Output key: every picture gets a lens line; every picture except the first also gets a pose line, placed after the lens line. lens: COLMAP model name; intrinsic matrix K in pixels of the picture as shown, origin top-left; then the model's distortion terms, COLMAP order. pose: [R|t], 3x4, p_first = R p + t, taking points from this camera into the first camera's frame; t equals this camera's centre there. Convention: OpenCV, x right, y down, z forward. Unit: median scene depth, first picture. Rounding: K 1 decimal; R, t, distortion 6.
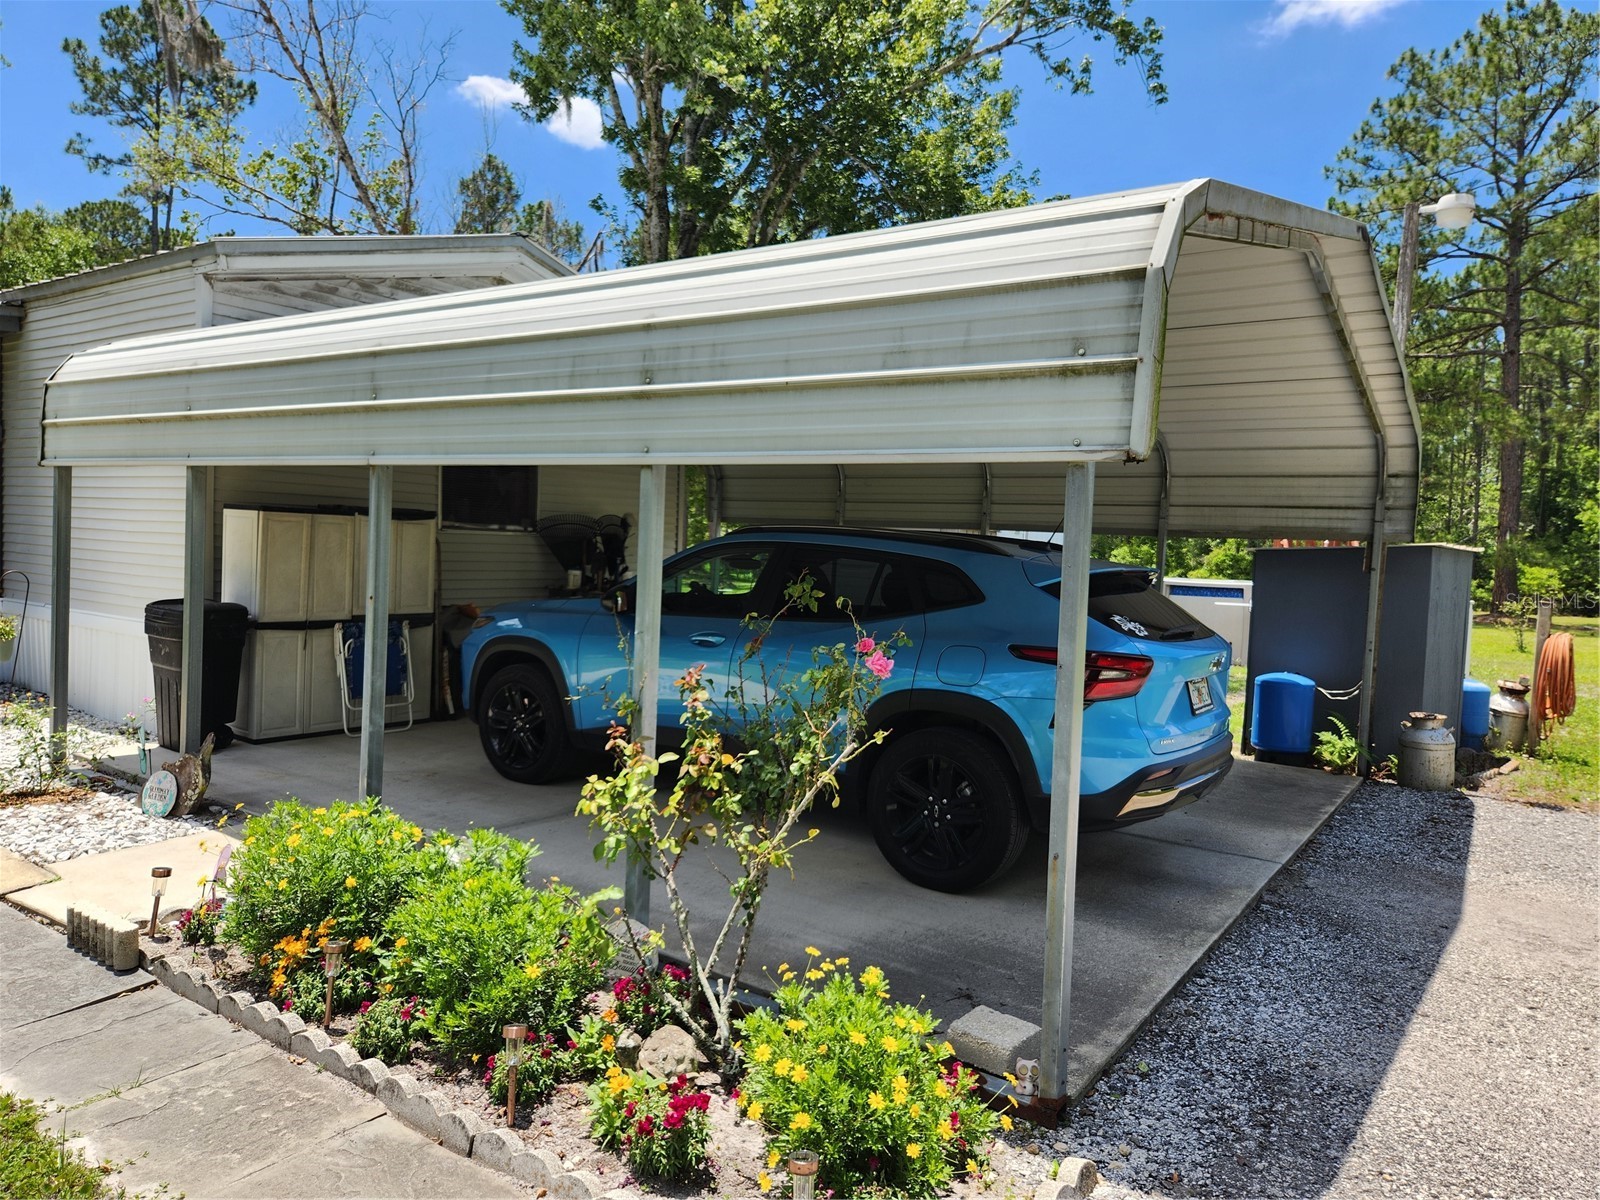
lens RADIAL K [[1079.8, 0, 791.3], [0, 1079.8, 622.2], [0, 0, 1]] dist [0.070230, -0.059753]
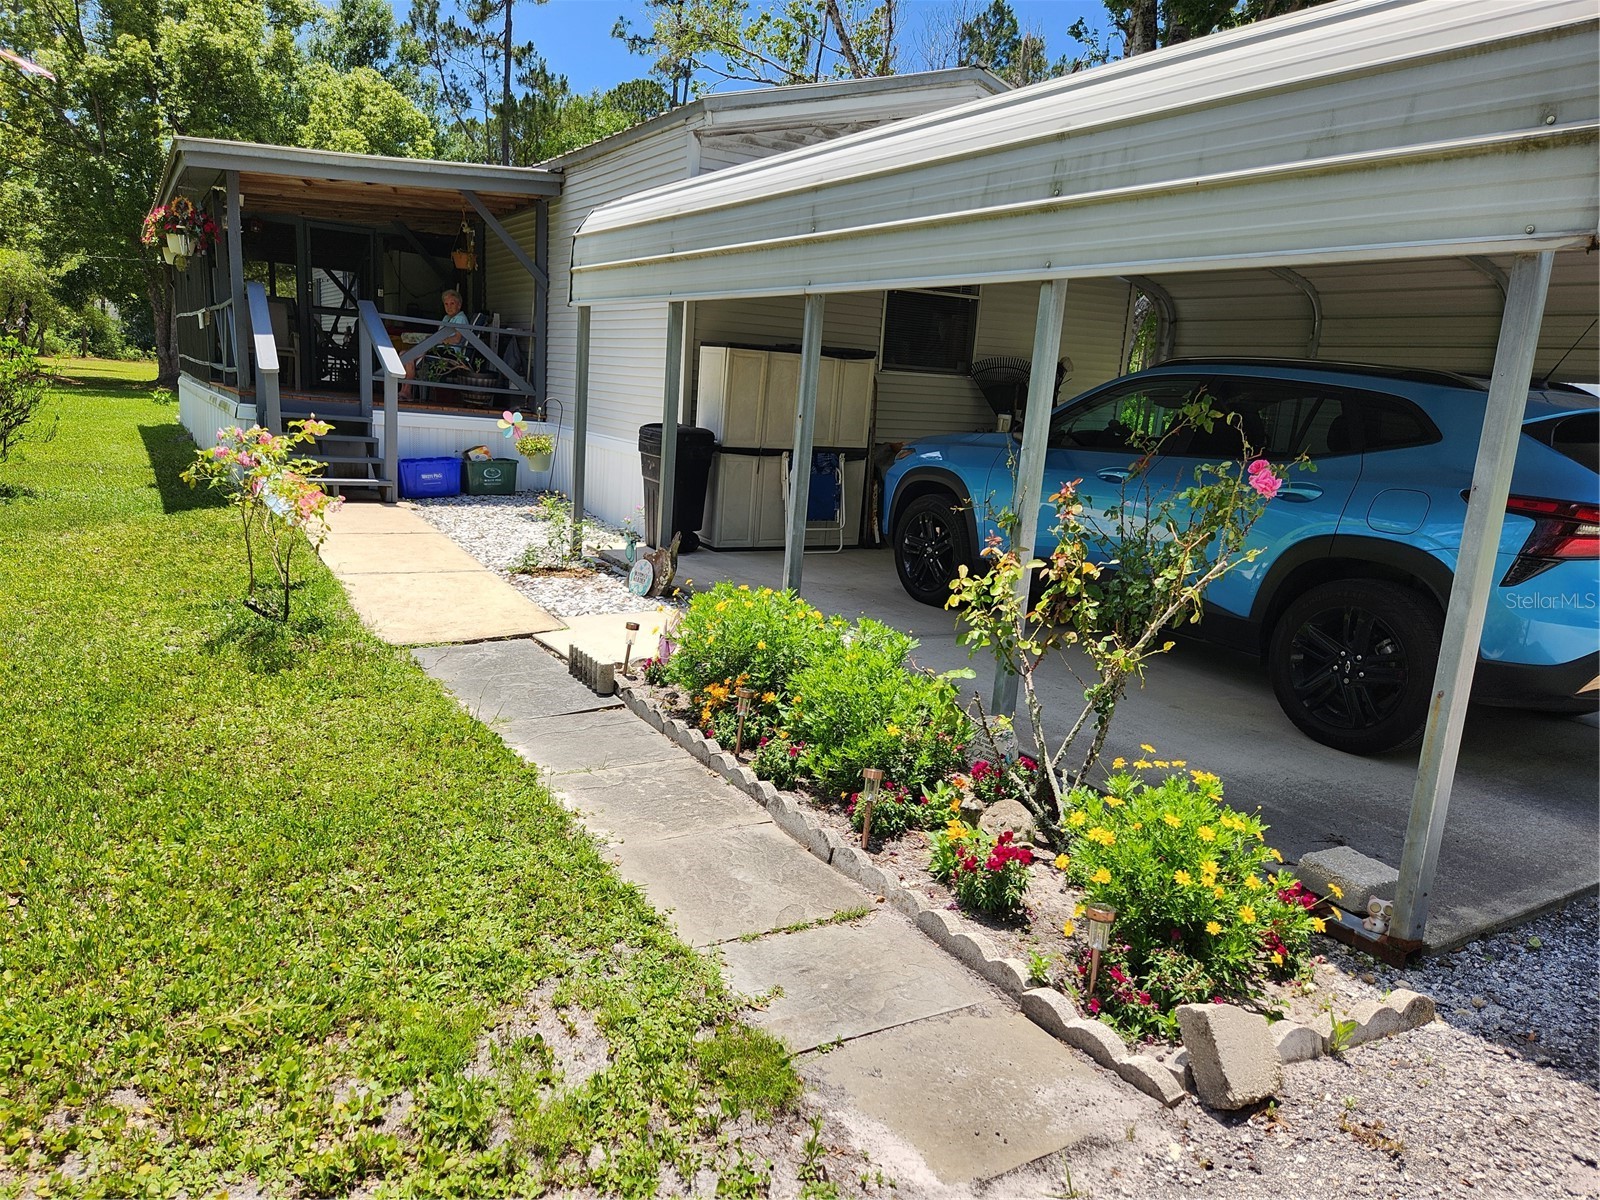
lens RADIAL K [[1079.8, 0, 791.3], [0, 1079.8, 622.2], [0, 0, 1]] dist [0.070230, -0.059753]
pose [[0.914727, 0.101474, -0.391124, 0.086732], [-0.053604, 0.989873, 0.131449, 0.054525], [0.400502, -0.099274, 0.910902, -0.063141]]
